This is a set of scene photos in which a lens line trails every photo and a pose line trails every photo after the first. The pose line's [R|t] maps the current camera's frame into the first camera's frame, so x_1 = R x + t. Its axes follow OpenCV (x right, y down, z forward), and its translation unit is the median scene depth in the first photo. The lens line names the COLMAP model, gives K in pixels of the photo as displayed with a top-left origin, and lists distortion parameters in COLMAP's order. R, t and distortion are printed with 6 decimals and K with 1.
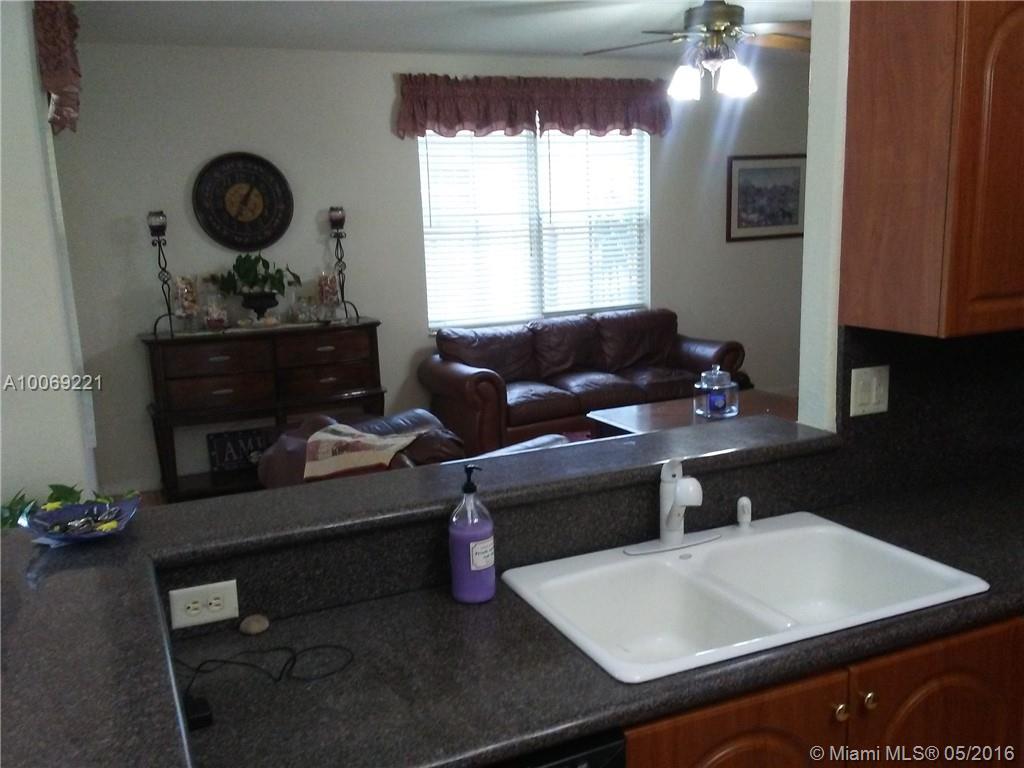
lens RADIAL K [[960.4, 0, 512.0], [0, 960.4, 384.0], [0, 0, 1]] dist [0.141210, -0.279228]
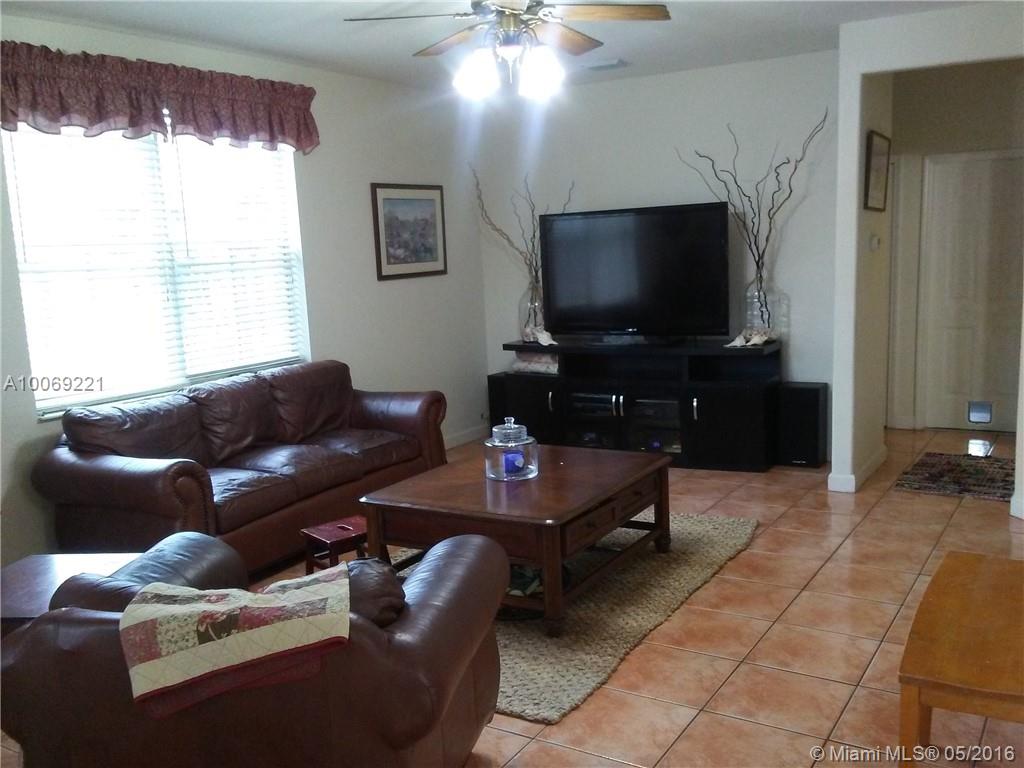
lens RADIAL K [[960.4, 0, 512.0], [0, 960.4, 384.0], [0, 0, 1]] dist [0.141210, -0.279228]
pose [[0.822377, -0.081180, 0.563122, -0.195805], [0.113521, 0.993279, -0.022594, -0.022769], [-0.557503, 0.082507, 0.826065, 0.246289]]
